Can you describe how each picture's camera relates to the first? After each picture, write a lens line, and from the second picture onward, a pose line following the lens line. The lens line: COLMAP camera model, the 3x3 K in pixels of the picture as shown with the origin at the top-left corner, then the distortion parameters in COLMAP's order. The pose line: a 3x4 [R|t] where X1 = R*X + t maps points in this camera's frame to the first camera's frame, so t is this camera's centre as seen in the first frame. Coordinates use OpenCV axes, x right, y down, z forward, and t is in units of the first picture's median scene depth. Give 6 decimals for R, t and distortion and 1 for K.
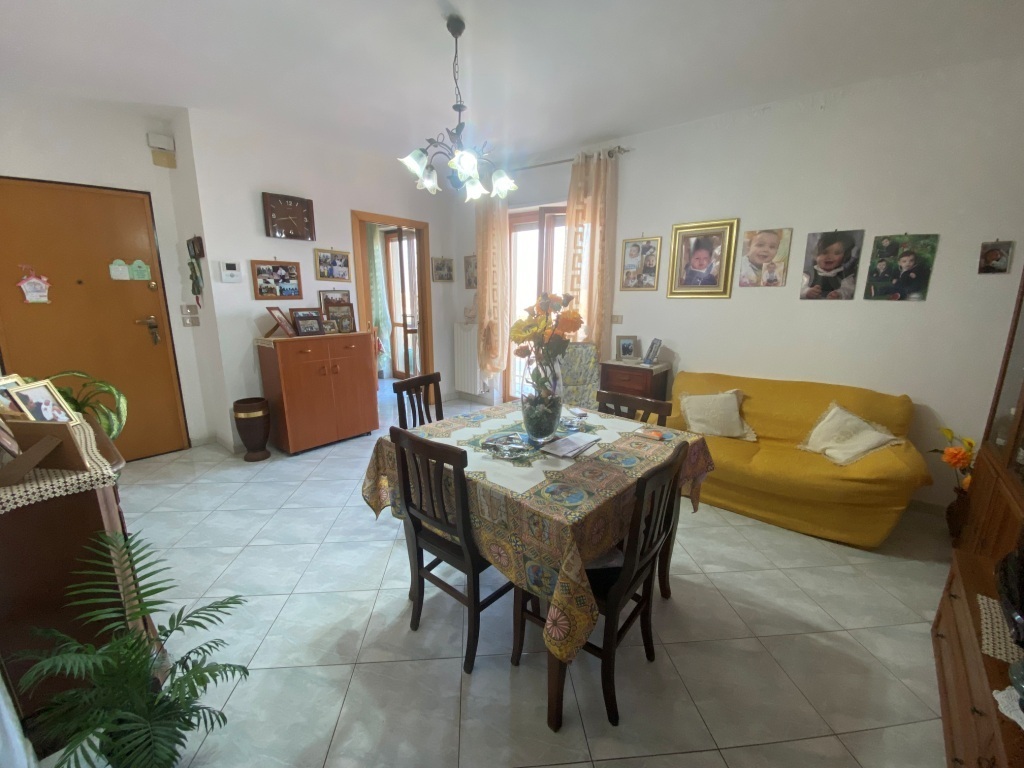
lens RADIAL K [[414.3, 0, 512.0], [0, 414.3, 384.0], [0, 0, 1]] dist [0.027130, -0.022778]
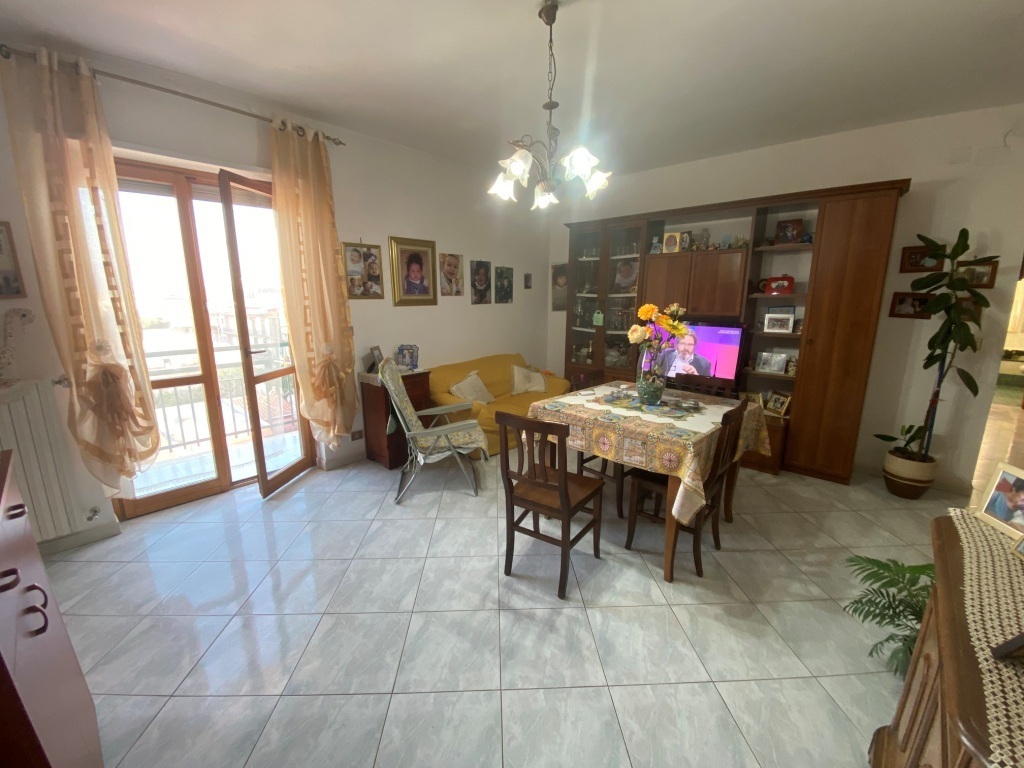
lens RADIAL K [[414.3, 0, 512.0], [0, 414.3, 384.0], [0, 0, 1]] dist [0.027130, -0.022778]
pose [[0.059700, -0.211910, 0.975464, -0.659608], [0.217763, 0.956436, 0.194449, -0.157307], [-0.974174, 0.200811, 0.103245, 0.640181]]
